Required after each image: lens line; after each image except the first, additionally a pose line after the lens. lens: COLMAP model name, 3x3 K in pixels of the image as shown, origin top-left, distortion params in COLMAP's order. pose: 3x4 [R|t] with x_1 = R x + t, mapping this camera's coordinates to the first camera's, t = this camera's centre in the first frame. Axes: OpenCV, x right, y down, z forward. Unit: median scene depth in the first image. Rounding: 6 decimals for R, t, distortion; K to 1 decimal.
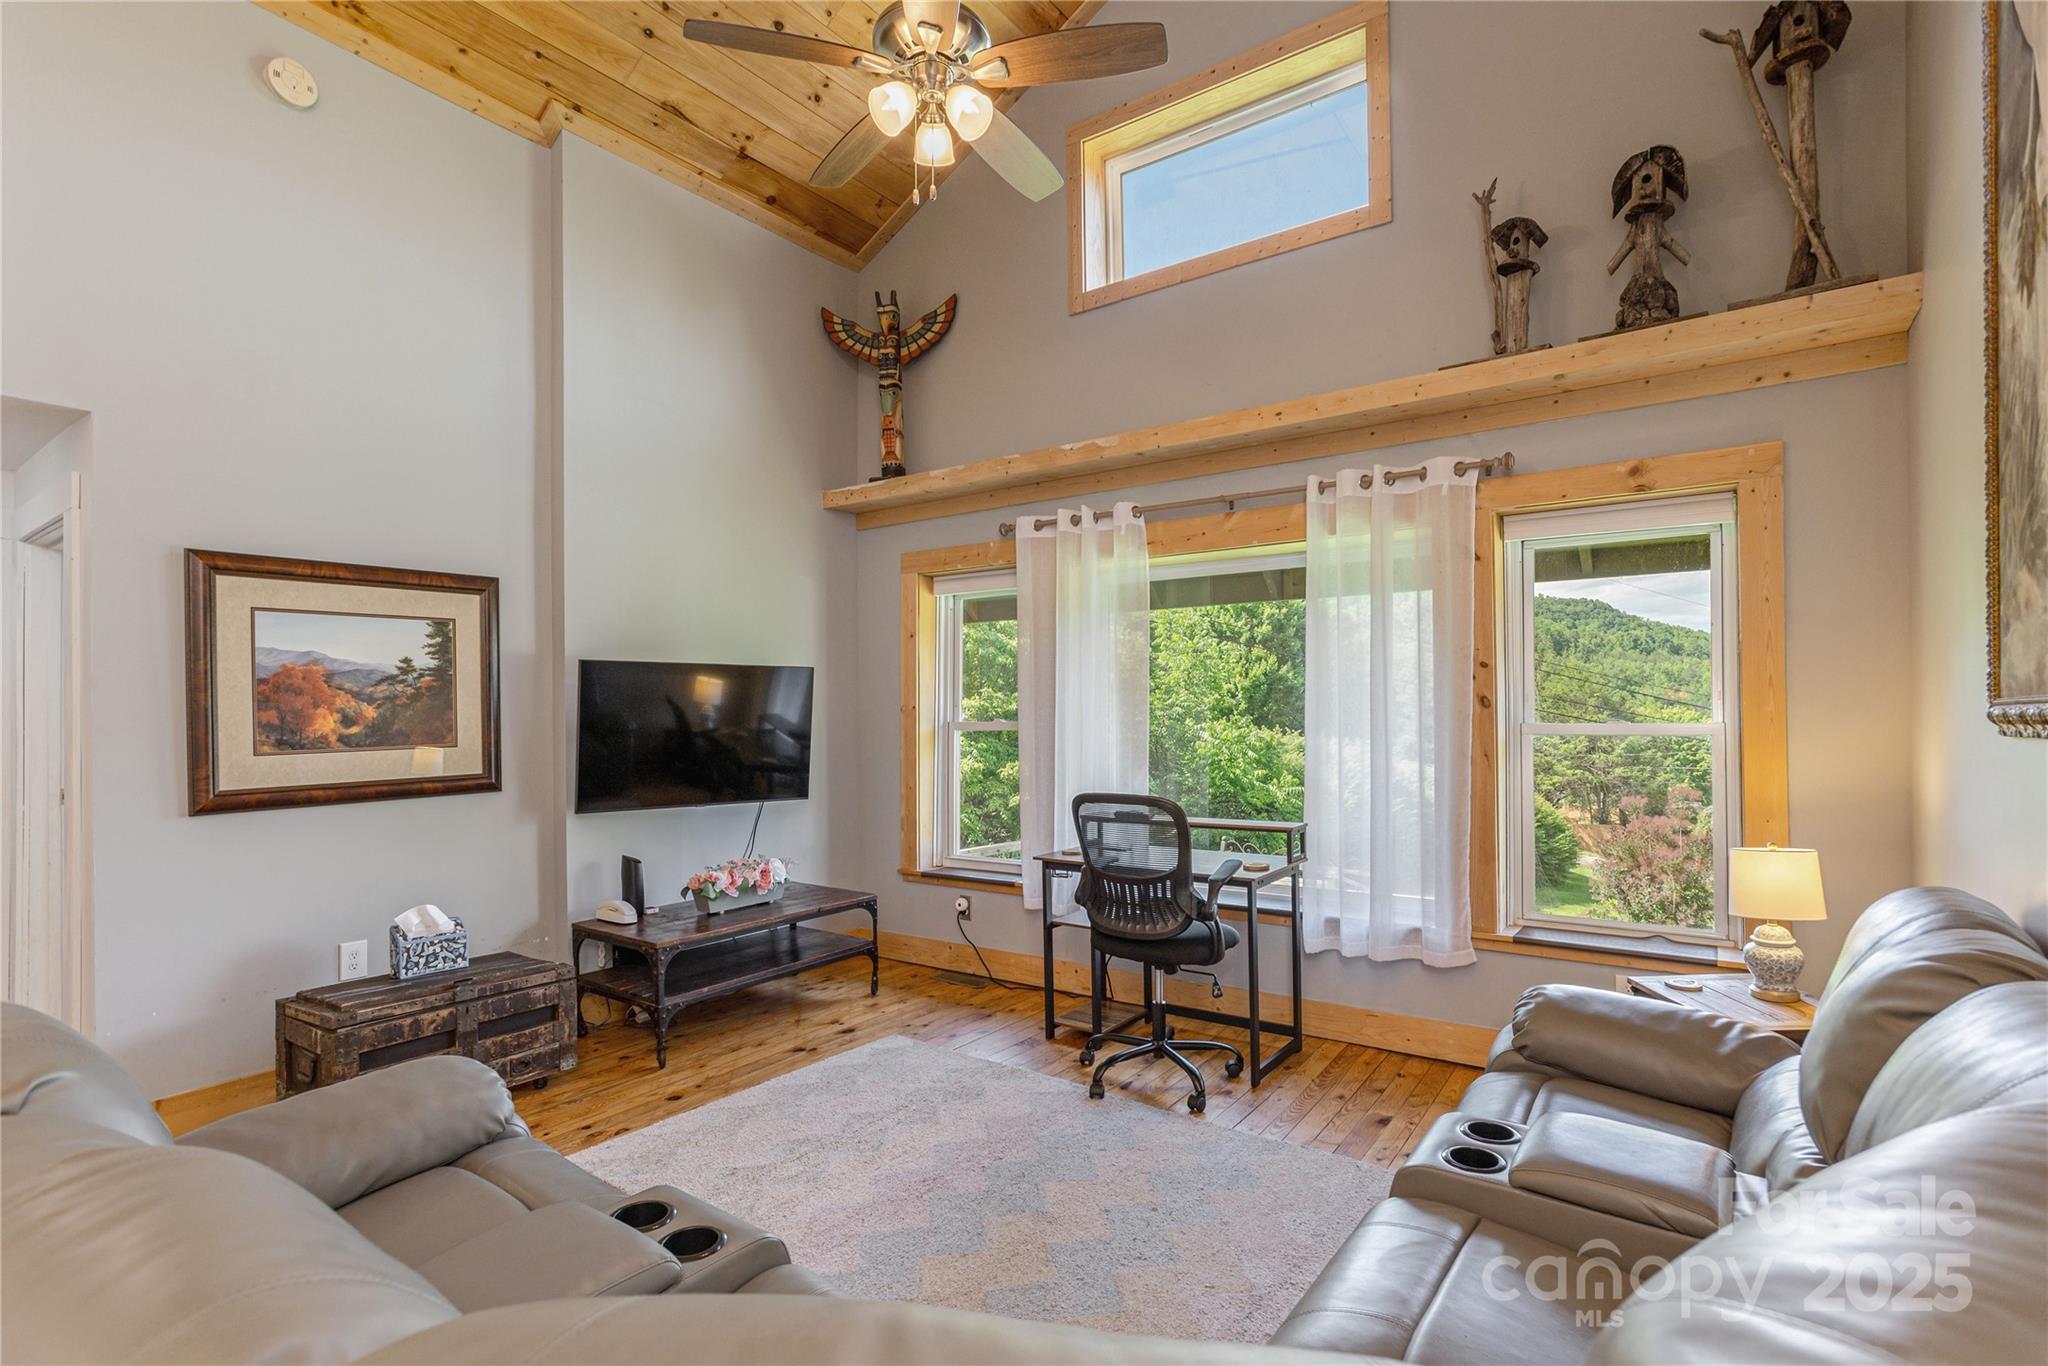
lens RADIAL K [[1015.4, 0, 1016.3], [0, 1015.4, 716.7], [0, 0, 1]] dist [-0.003828, 0.000732]
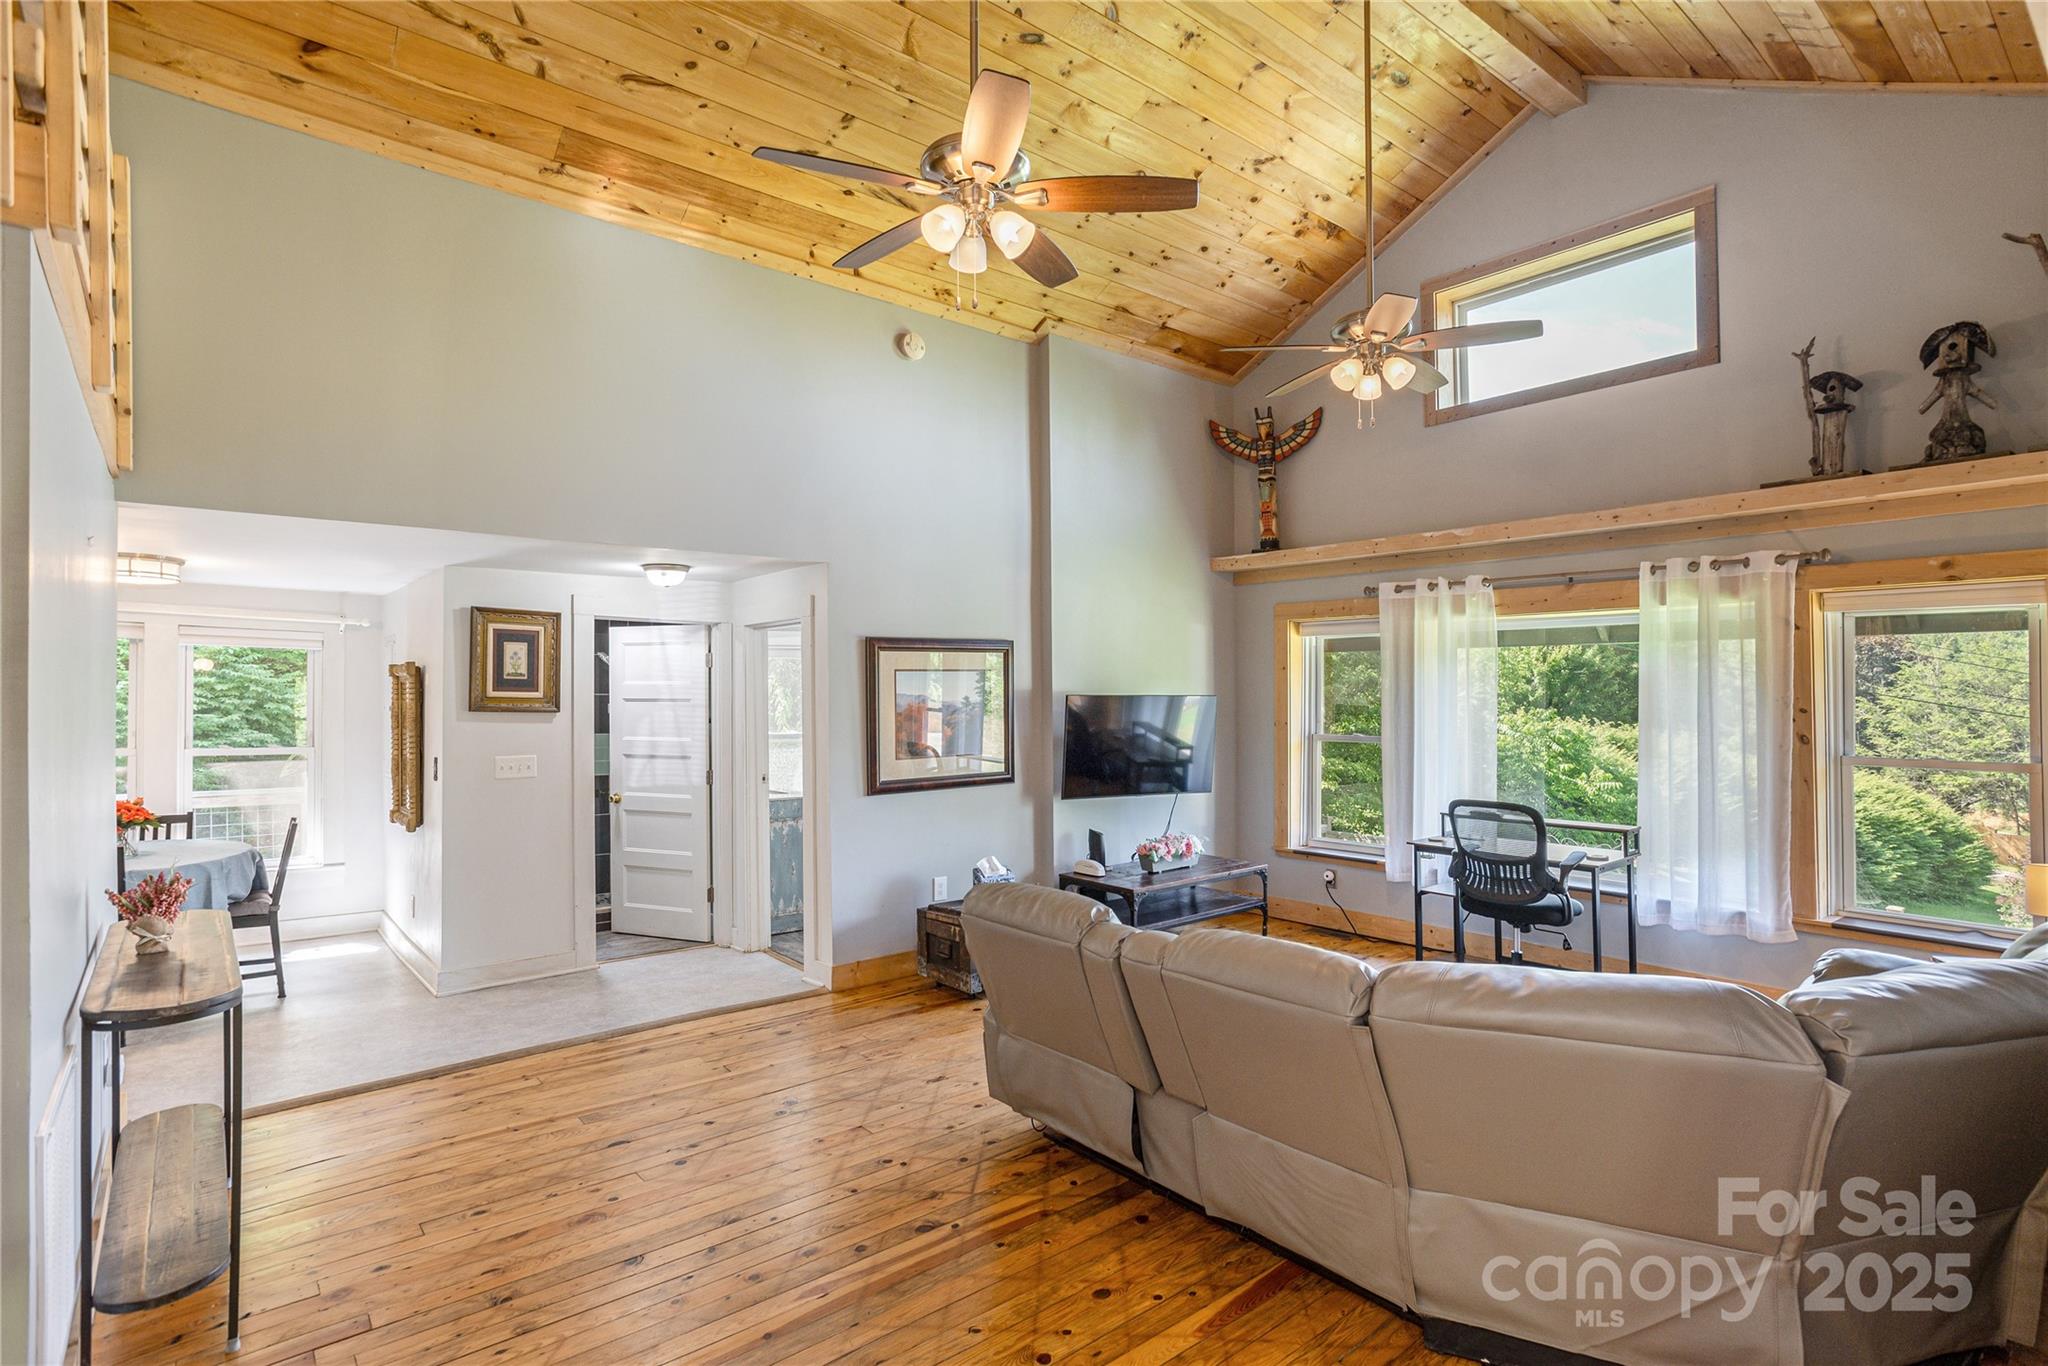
lens RADIAL K [[1004.0, 0, 935.2], [0, 1004.0, 690.8], [0, 0, 1]] dist [-0.019171, 0.012763]
pose [[0.949616, 0.001599, -0.313412, -0.161635], [-0.002629, 0.999992, -0.002862, -0.061025], [0.313405, 0.003541, 0.949613, -0.468056]]
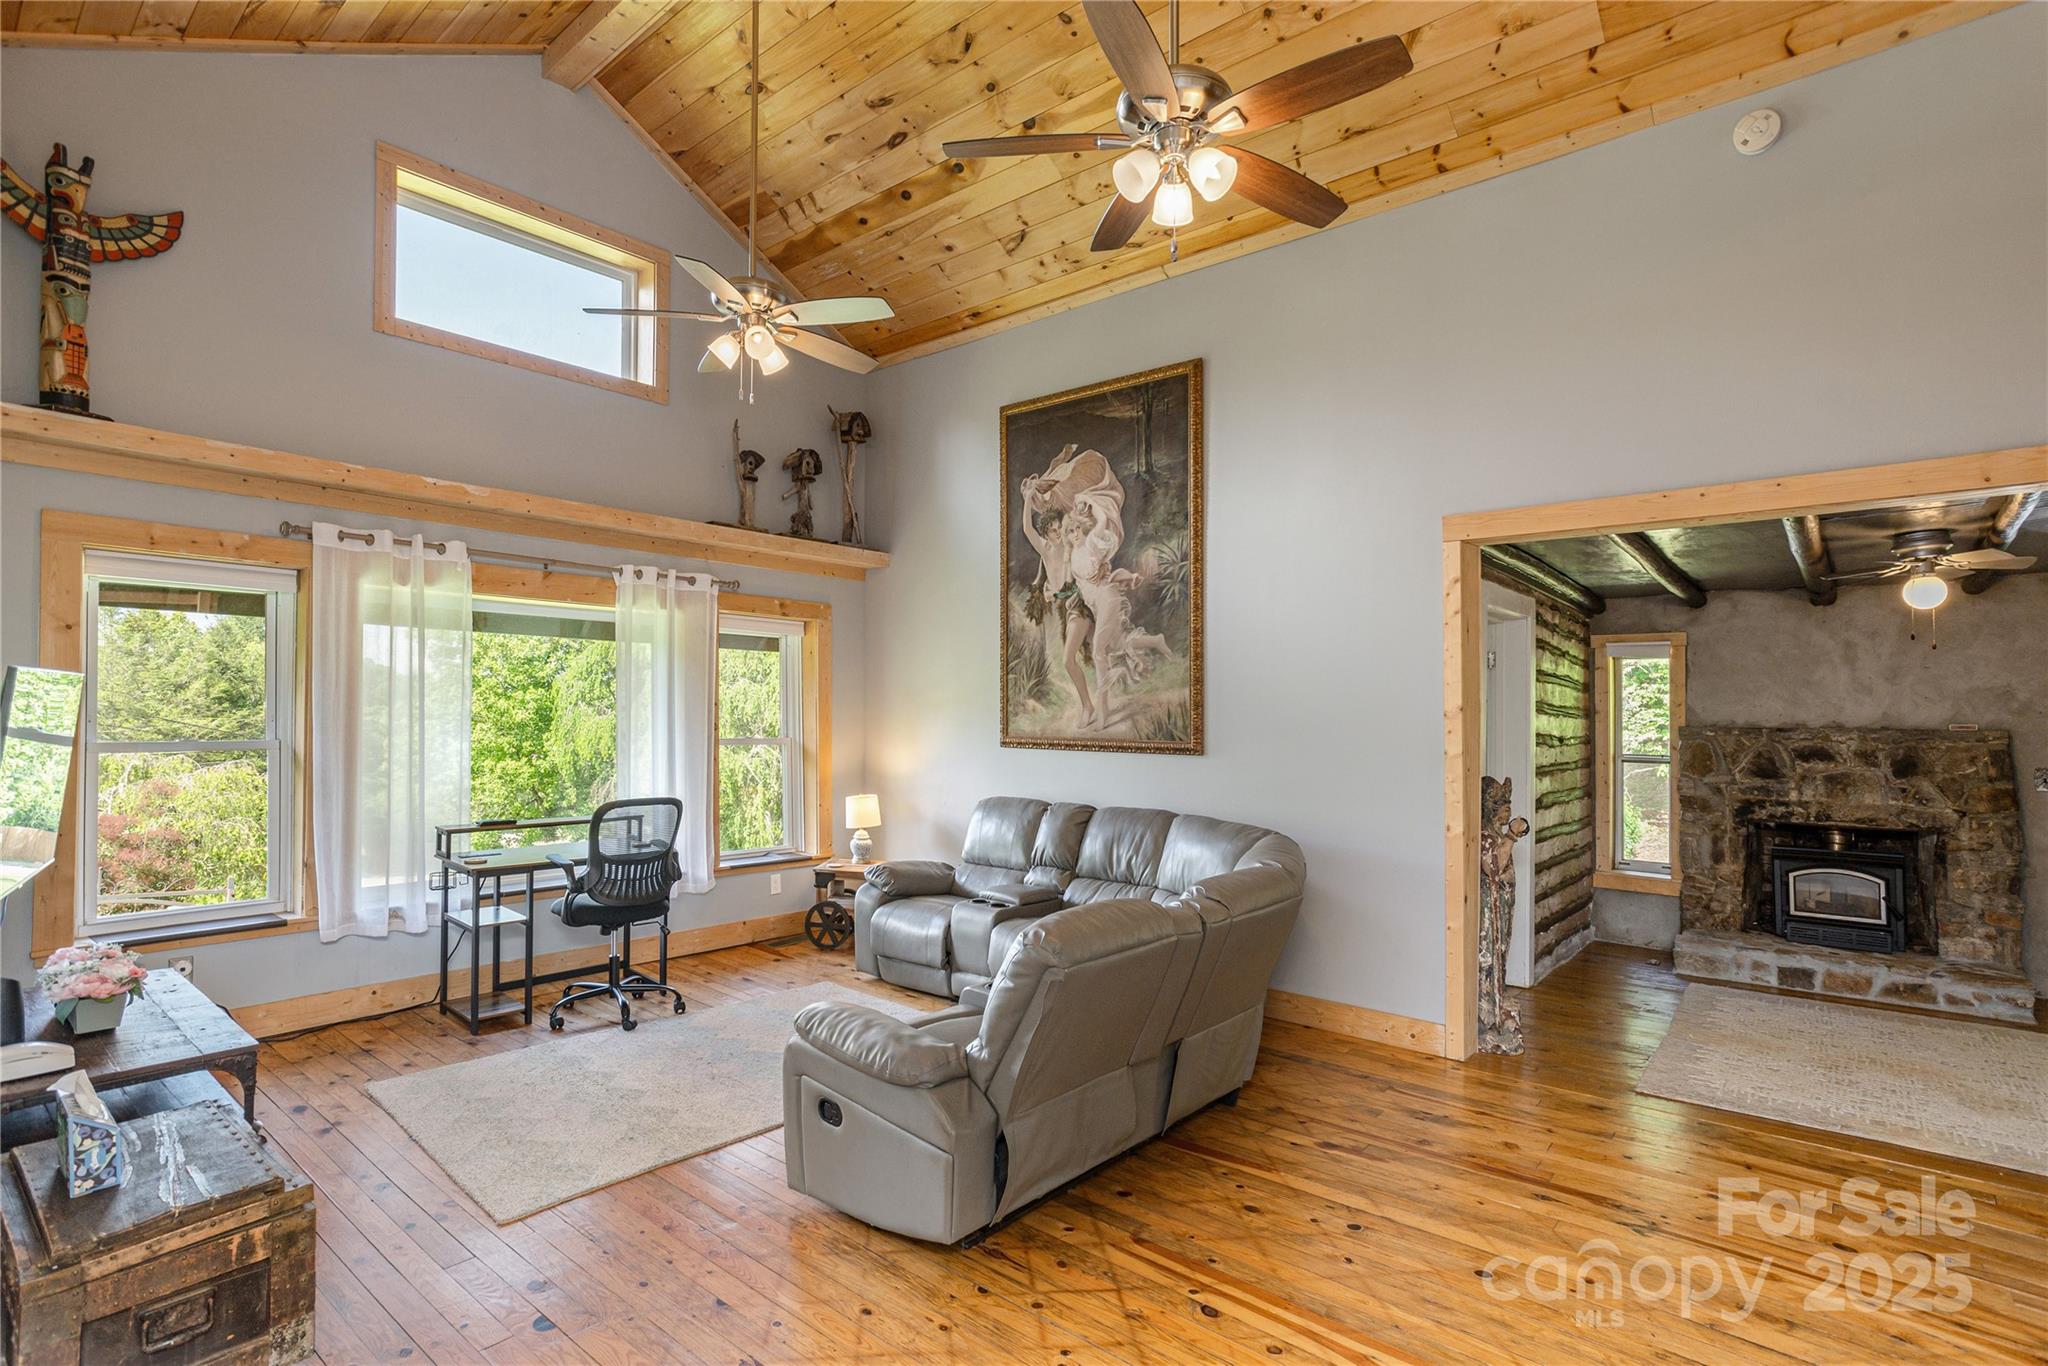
lens RADIAL K [[1147.4, 0, 1024.0], [0, 1147.4, 683.0], [0, 0, 1]] dist [-0.017539, 0.035689]
pose [[0.036829, 0.025021, 0.999008, -1.188198], [-0.018705, 0.999529, -0.024345, -0.042900], [-0.999147, -0.017790, 0.037279, 0.371752]]
